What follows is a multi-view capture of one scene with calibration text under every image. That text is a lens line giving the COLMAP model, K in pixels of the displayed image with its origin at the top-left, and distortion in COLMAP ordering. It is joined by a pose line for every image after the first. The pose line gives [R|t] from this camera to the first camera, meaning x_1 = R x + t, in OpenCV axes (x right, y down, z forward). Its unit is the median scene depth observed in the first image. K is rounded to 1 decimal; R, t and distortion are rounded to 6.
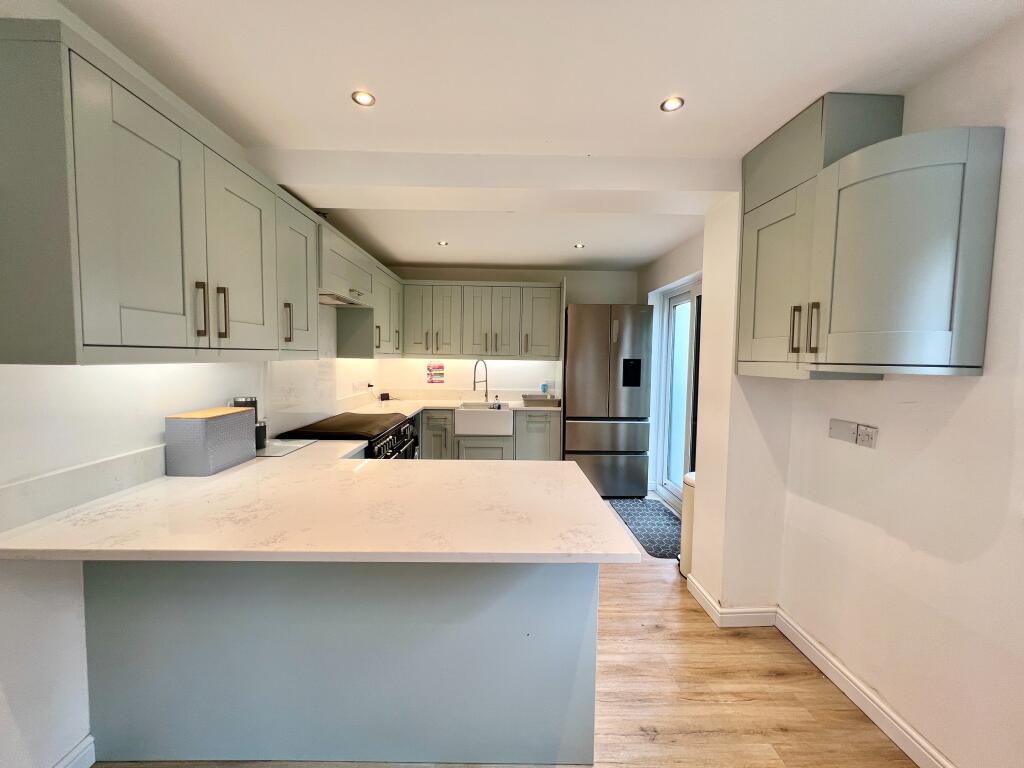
lens RADIAL K [[411.0, 0, 512.4], [0, 411.0, 382.2], [0, 0, 1]] dist [0.000530, -0.000578]
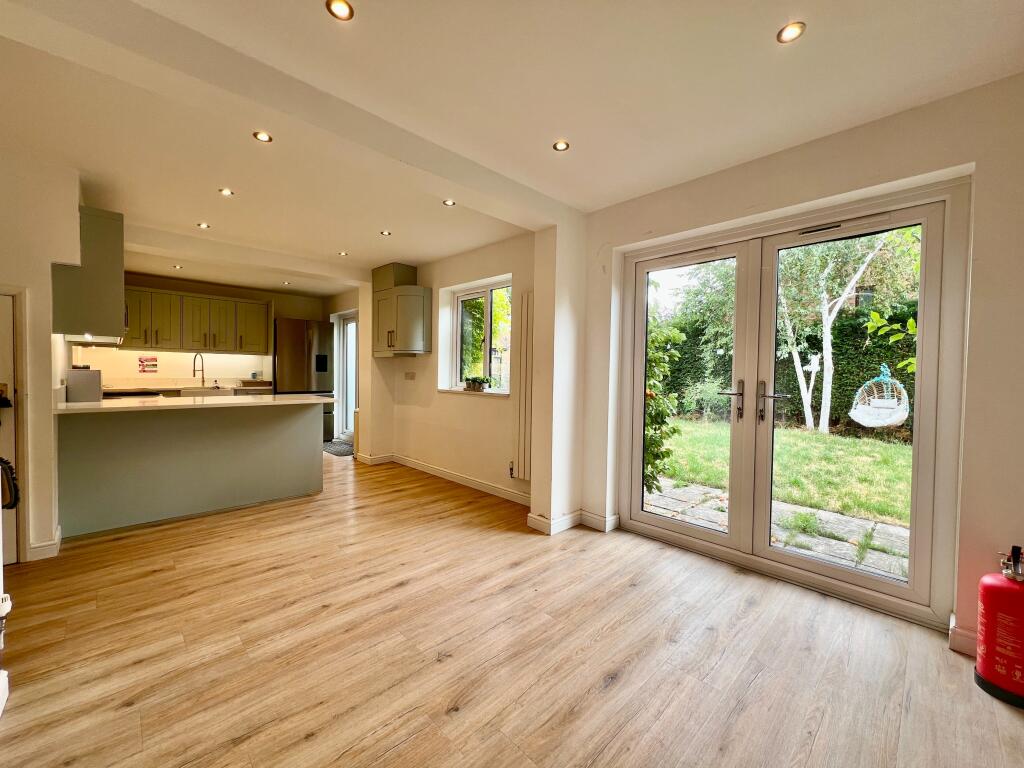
lens RADIAL K [[411.0, 0, 510.3], [0, 411.0, 380.5], [0, 0, 1]] dist [0.000530, -0.000578]
pose [[0.733403, -0.017662, 0.679565, -0.256483], [0.037619, 0.999185, -0.014631, 0.093277], [-0.678753, 0.036295, 0.733469, -0.664056]]
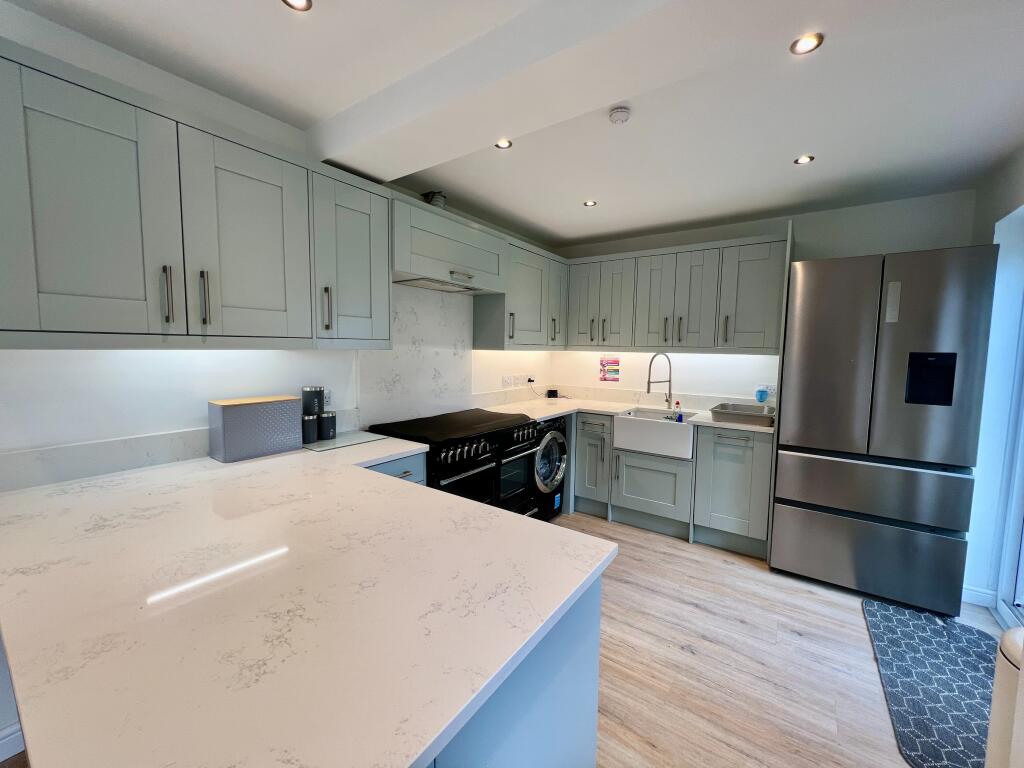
lens RADIAL K [[411.0, 0, 511.2], [0, 411.0, 382.5], [0, 0, 1]] dist [0.000530, -0.000578]
pose [[0.803130, 0.047361, -0.593918, 0.166006], [-0.040160, 0.998872, 0.025347, -0.009139], [0.594449, 0.003495, 0.804126, 0.243982]]
